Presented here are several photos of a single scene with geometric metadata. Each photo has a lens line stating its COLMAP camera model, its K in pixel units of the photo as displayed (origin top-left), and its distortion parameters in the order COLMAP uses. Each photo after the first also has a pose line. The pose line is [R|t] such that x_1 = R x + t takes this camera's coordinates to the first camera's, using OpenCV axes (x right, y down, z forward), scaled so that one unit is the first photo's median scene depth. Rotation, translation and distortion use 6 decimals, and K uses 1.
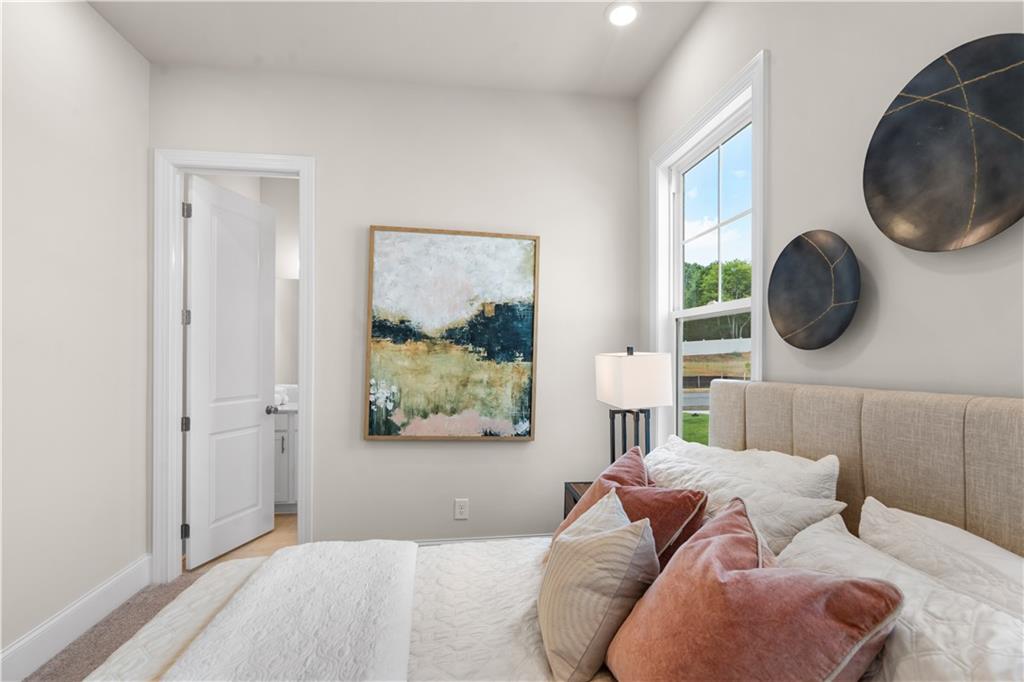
lens RADIAL K [[467.3, 0, 510.3], [0, 467.3, 350.3], [0, 0, 1]] dist [-0.001916, 0.000086]
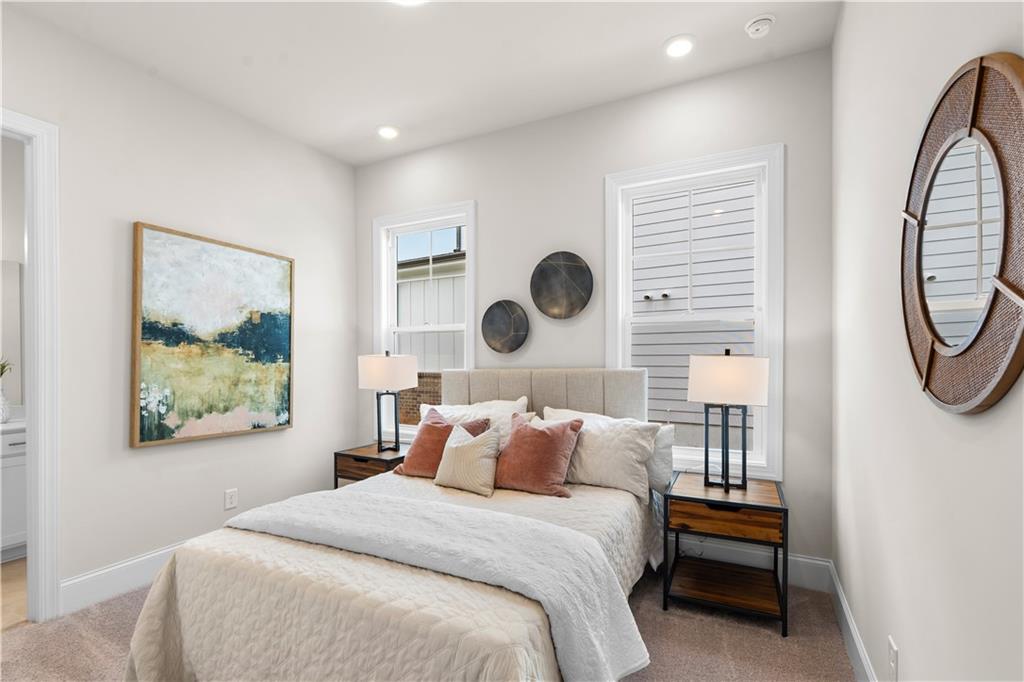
lens RADIAL K [[467.3, 0, 510.3], [0, 467.3, 350.3], [0, 0, 1]] dist [-0.001916, 0.000086]
pose [[0.573227, 0.005421, 0.819379, -0.627005], [-0.000787, 0.999981, -0.006066, -0.000335], [-0.819397, 0.002833, 0.573220, -0.159688]]
